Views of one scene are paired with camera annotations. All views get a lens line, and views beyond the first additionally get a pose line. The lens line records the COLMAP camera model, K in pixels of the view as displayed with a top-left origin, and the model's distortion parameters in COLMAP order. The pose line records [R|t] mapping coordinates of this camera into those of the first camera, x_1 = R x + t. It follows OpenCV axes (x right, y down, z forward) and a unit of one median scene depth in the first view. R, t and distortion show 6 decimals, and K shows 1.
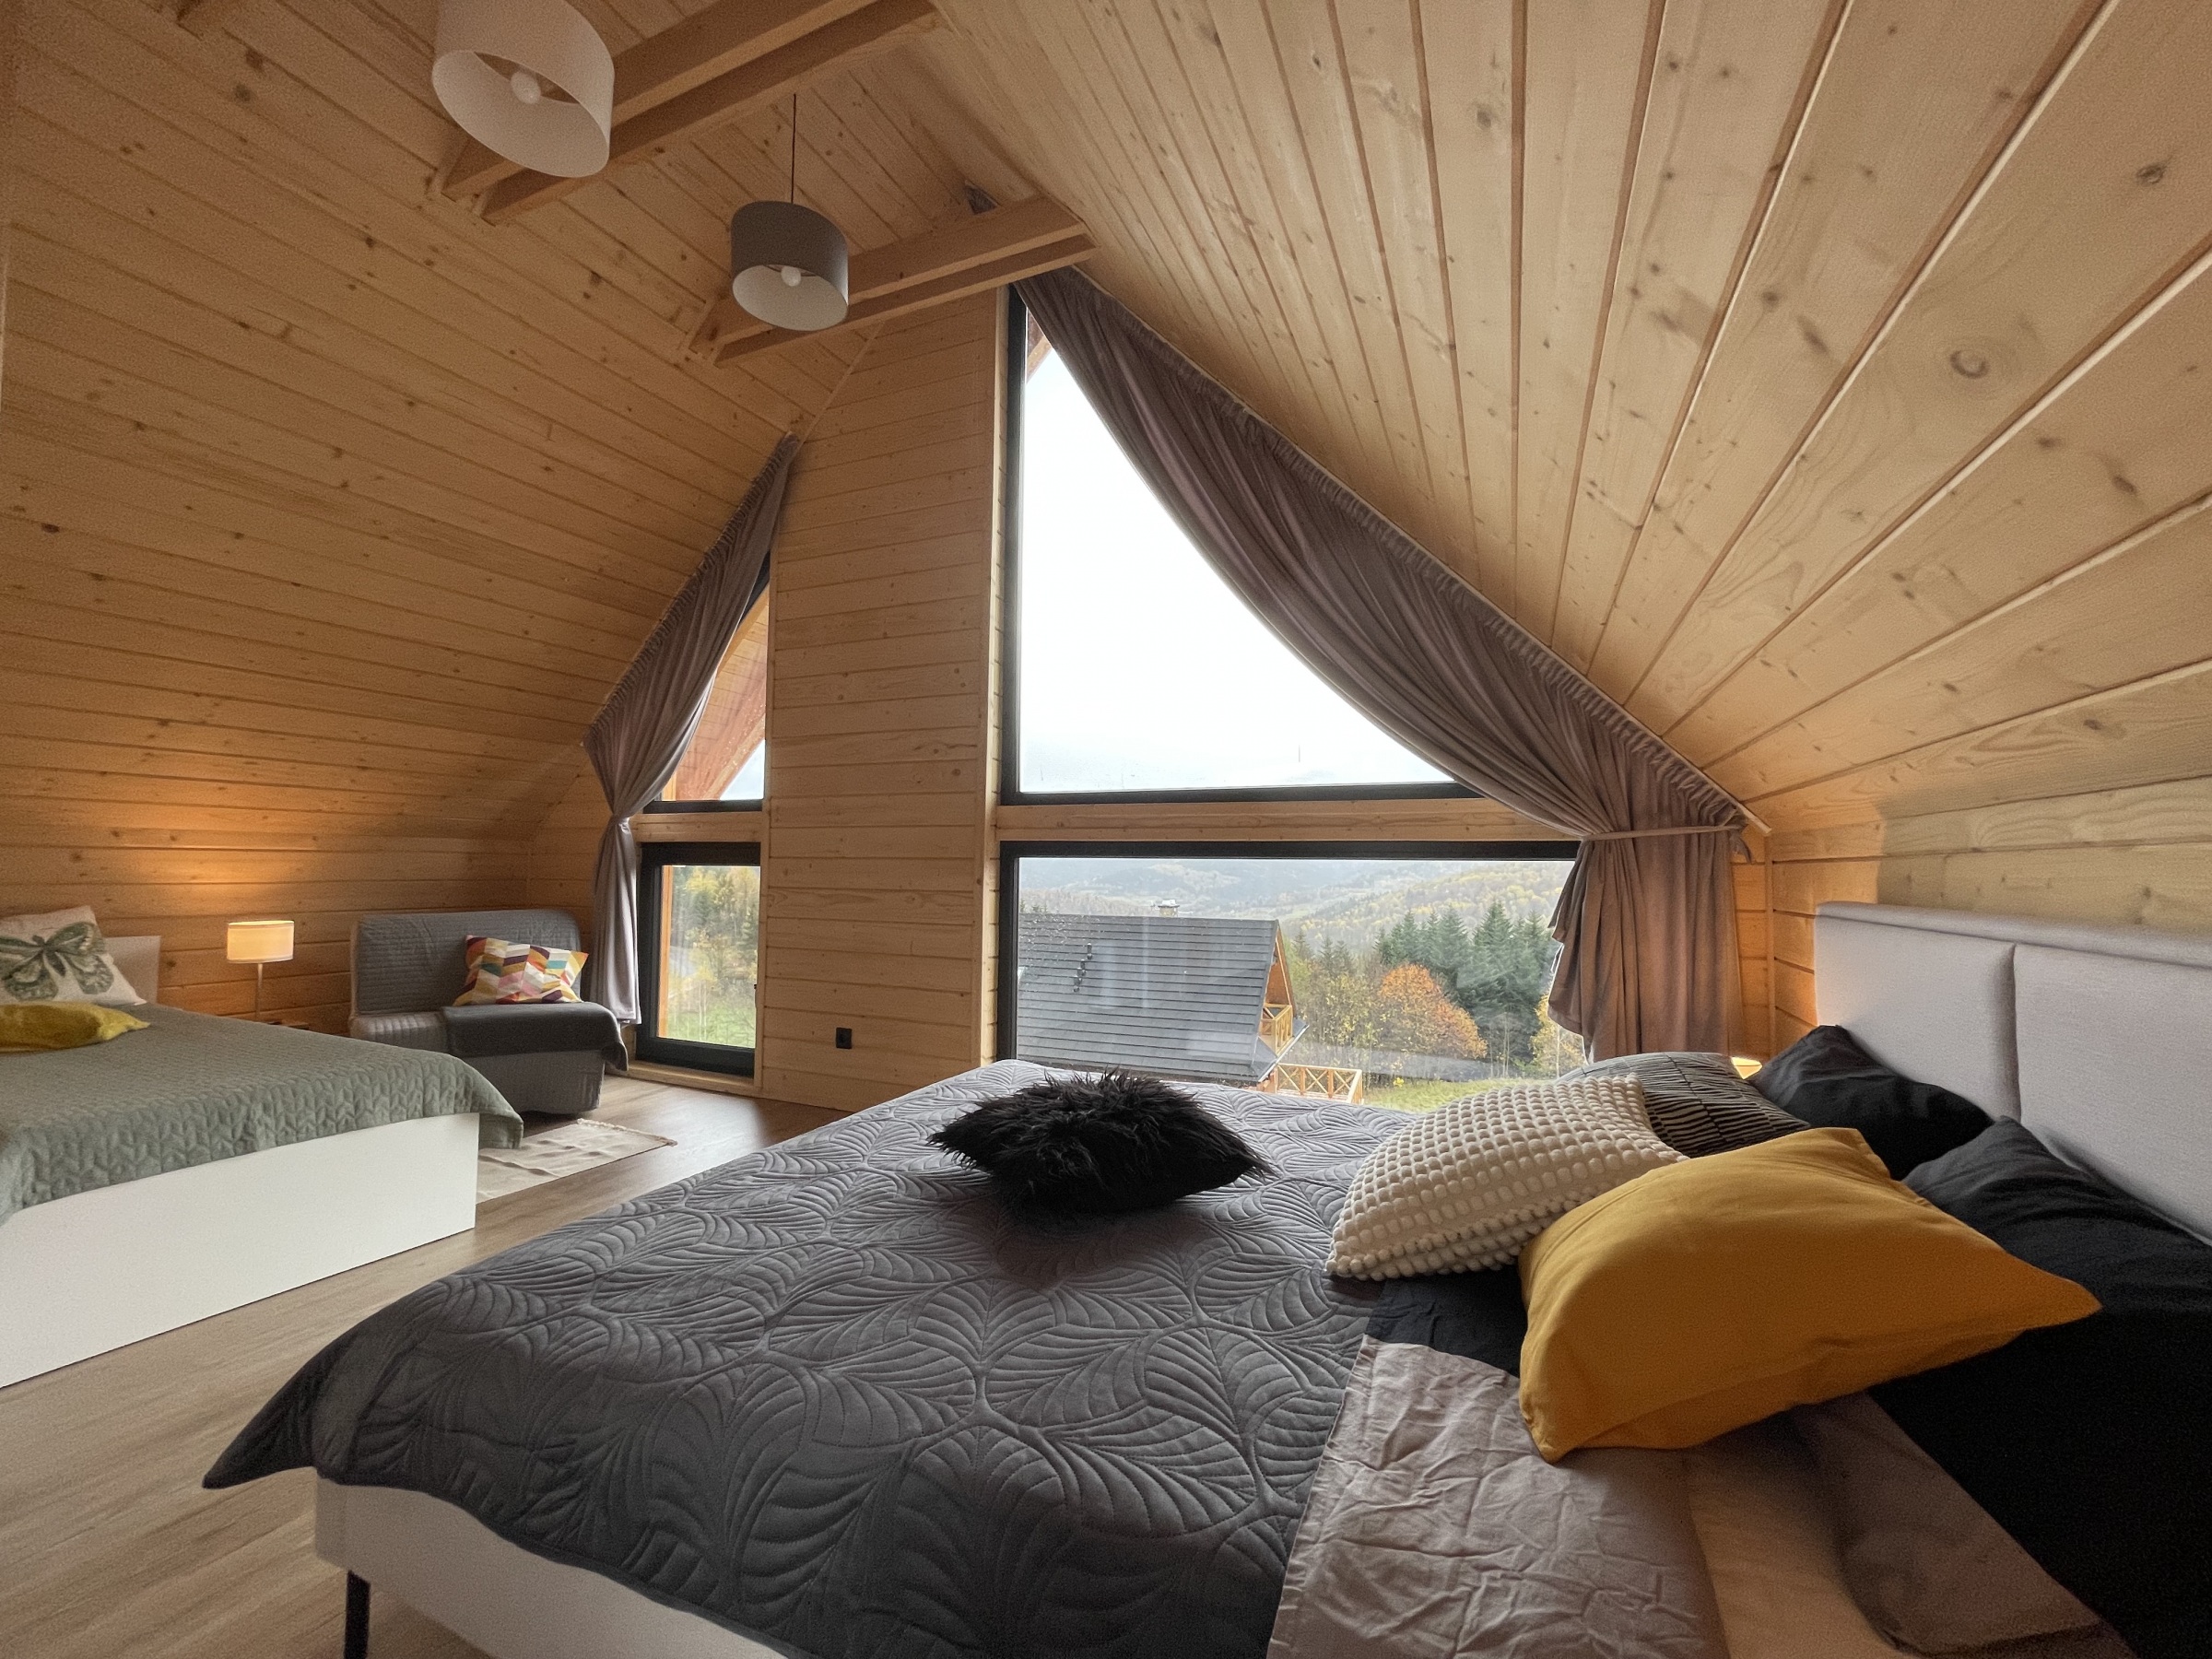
lens RADIAL K [[892.0, 0, 1095.4], [0, 892.0, 830.0], [0, 0, 1]] dist [0.002386, 0.001481]
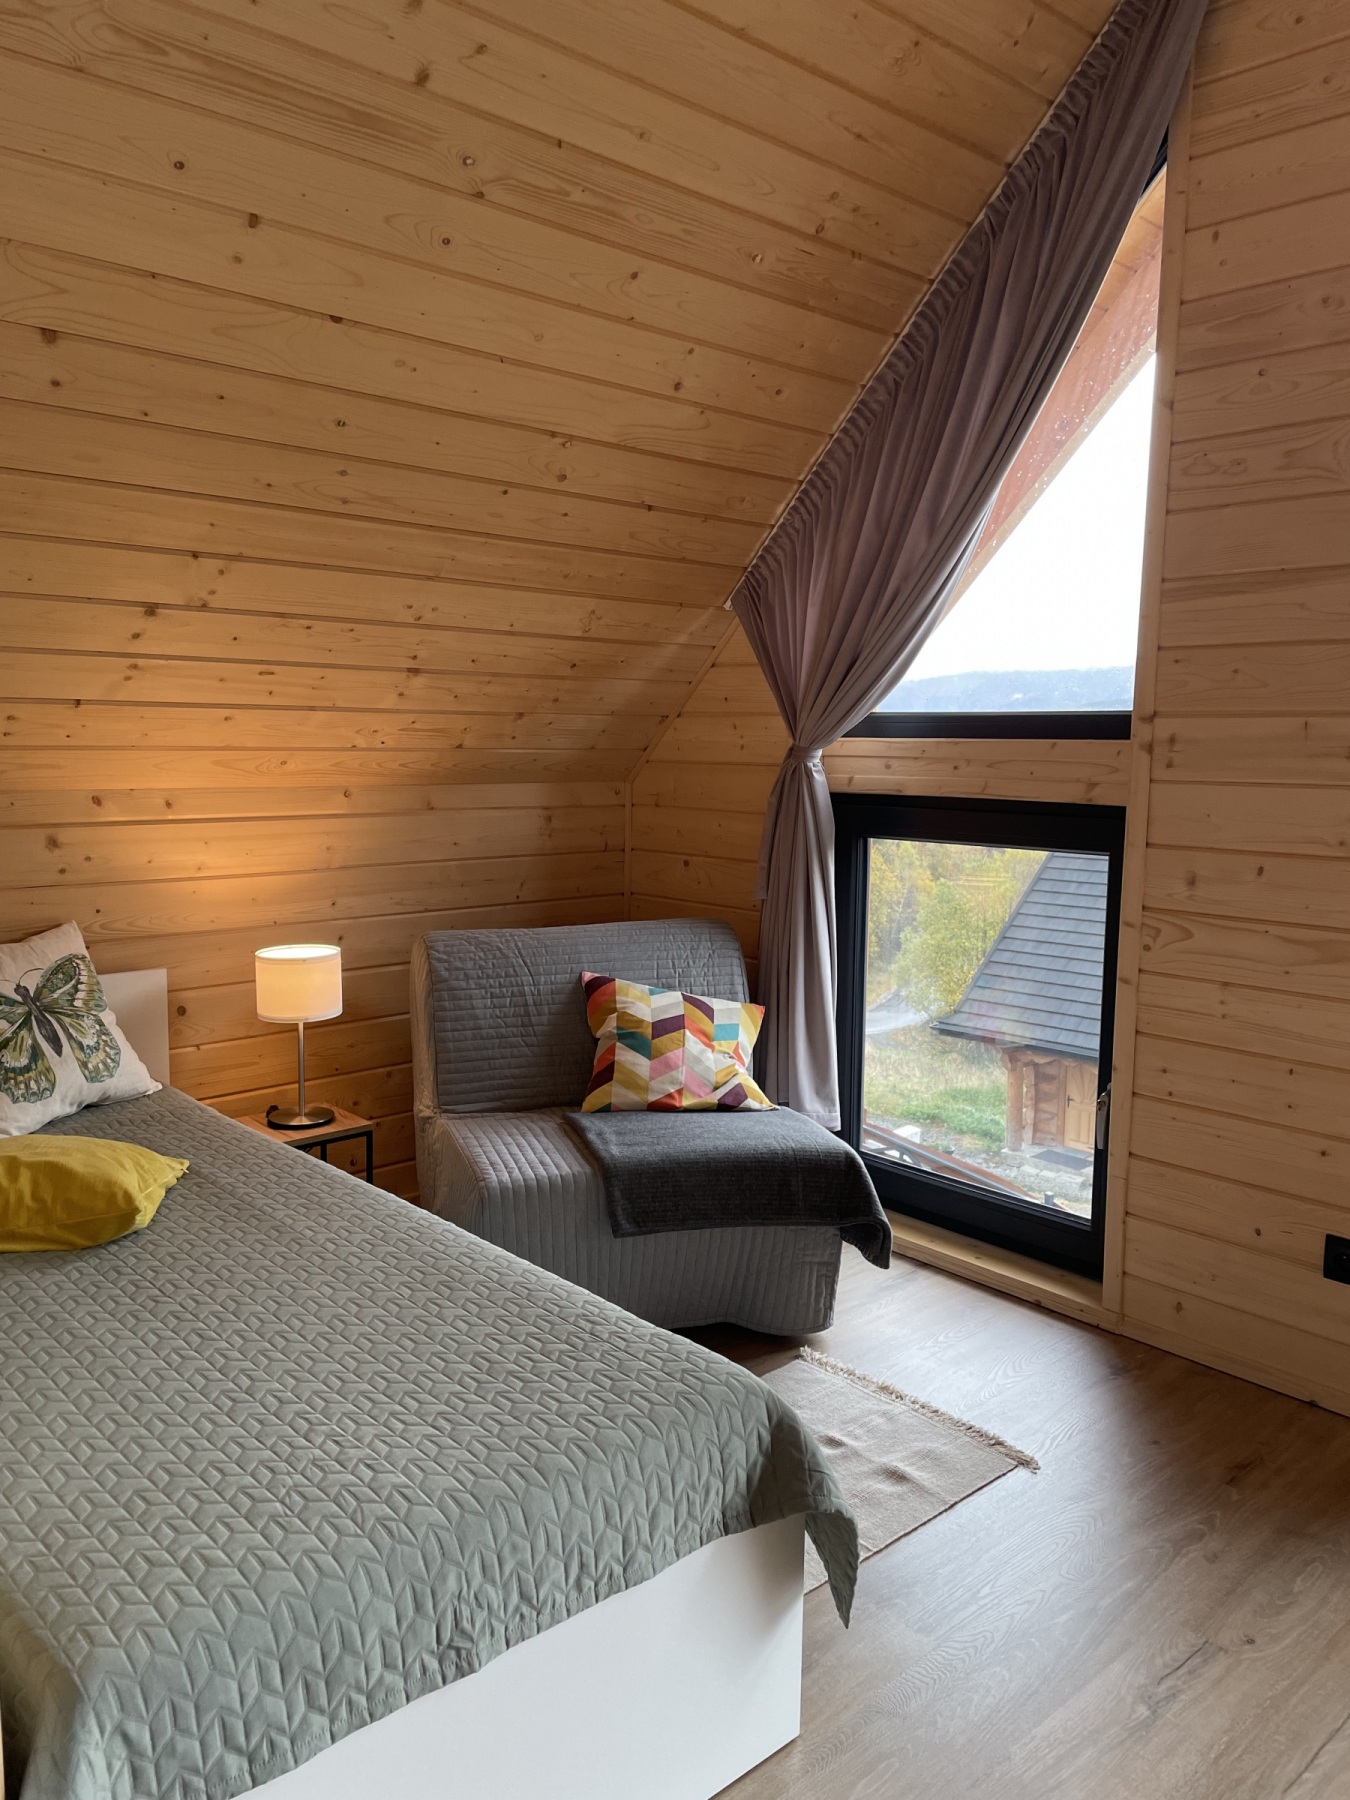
lens RADIAL K [[1357.3, 0, 689.9], [0, 1357.3, 899.7], [0, 0, 1]] dist [0.088805, -0.112648]
pose [[0.925385, 0.047139, -0.376085, -0.341376], [0.013445, 0.987529, 0.156859, -0.060996], [0.378789, -0.150212, 0.913212, 0.272962]]
